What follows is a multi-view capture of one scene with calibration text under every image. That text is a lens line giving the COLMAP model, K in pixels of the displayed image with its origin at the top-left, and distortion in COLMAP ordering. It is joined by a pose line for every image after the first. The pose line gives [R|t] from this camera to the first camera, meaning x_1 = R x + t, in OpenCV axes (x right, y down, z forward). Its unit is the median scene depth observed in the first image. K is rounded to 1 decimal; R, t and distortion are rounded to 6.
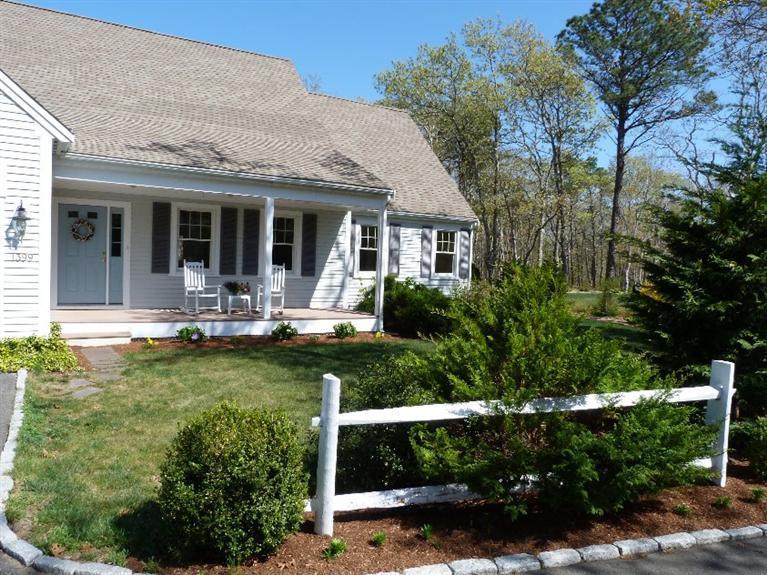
lens RADIAL K [[574.4, 0, 380.3], [0, 574.4, 288.0], [0, 0, 1]] dist [-0.028107, 0.000357]
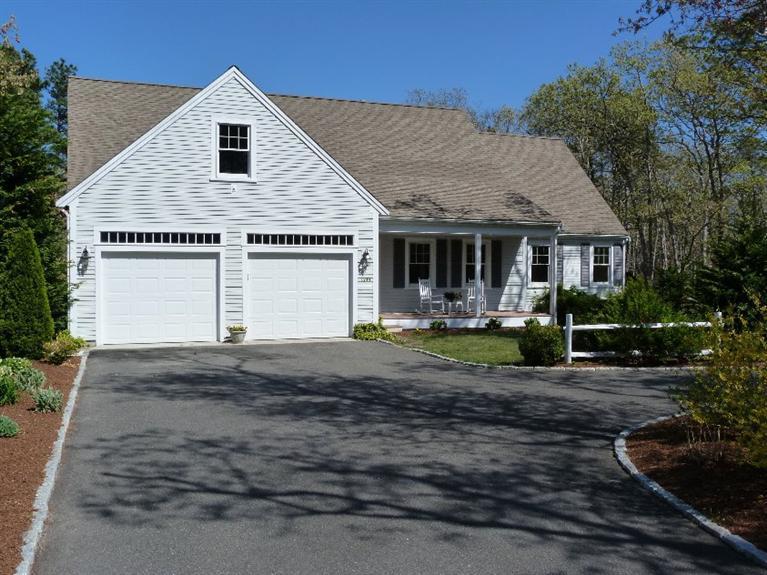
lens RADIAL K [[784.4, 0, 385.5], [0, 784.4, 280.5], [0, 0, 1]] dist [0.003518, 0.000000]
pose [[0.987813, -0.030582, -0.152609, -0.105723], [0.025385, 0.999033, -0.035887, 0.023645], [0.153559, 0.031575, 0.987635, -0.876072]]
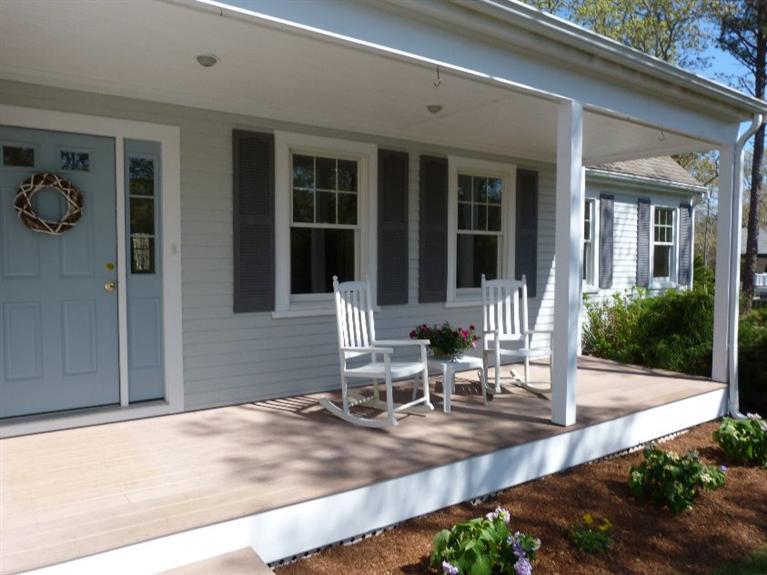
lens RADIAL K [[574.4, 0, 381.9], [0, 574.4, 293.2], [0, 0, 1]] dist [-0.028107, 0.000357]
pose [[0.996178, -0.043116, 0.075964, -0.298301], [0.042464, 0.999046, 0.010172, -0.036127], [-0.076331, -0.006907, 0.997059, 0.546855]]
